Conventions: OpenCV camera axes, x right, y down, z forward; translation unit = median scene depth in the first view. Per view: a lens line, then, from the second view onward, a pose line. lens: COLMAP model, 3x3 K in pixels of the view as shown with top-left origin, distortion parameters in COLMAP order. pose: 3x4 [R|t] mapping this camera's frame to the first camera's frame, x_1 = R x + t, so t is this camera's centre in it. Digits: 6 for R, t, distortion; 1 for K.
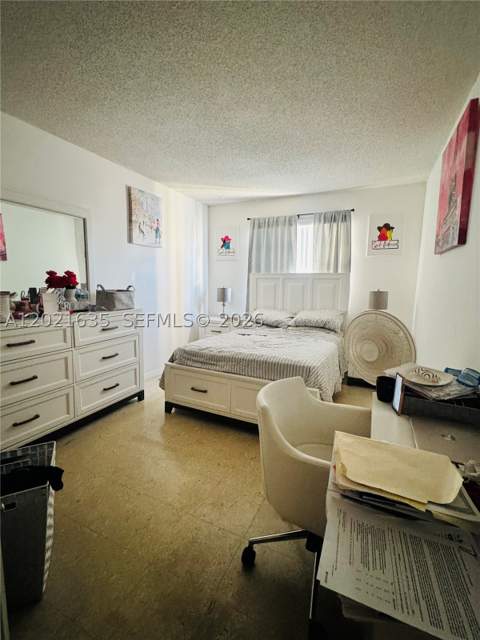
lens RADIAL K [[285.1, 0, 240.0], [0, 285.1, 320.0], [0, 0, 1]] dist [0.002372, 0.000135]
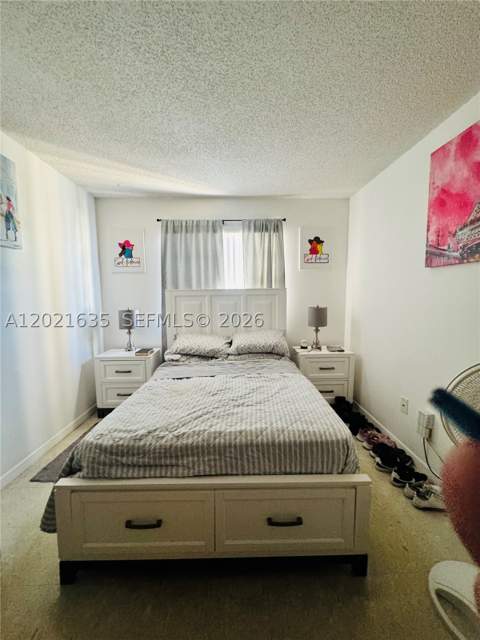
lens RADIAL K [[255.8, 0, 240.0], [0, 255.8, 320.0], [0, 0, 1]] dist [-0.000411, 0.000061]
pose [[0.893024, -0.068263, 0.444802, -0.110653], [0.083435, 0.996406, -0.014596, -0.061876], [-0.442207, 0.050147, 0.895510, 0.327444]]
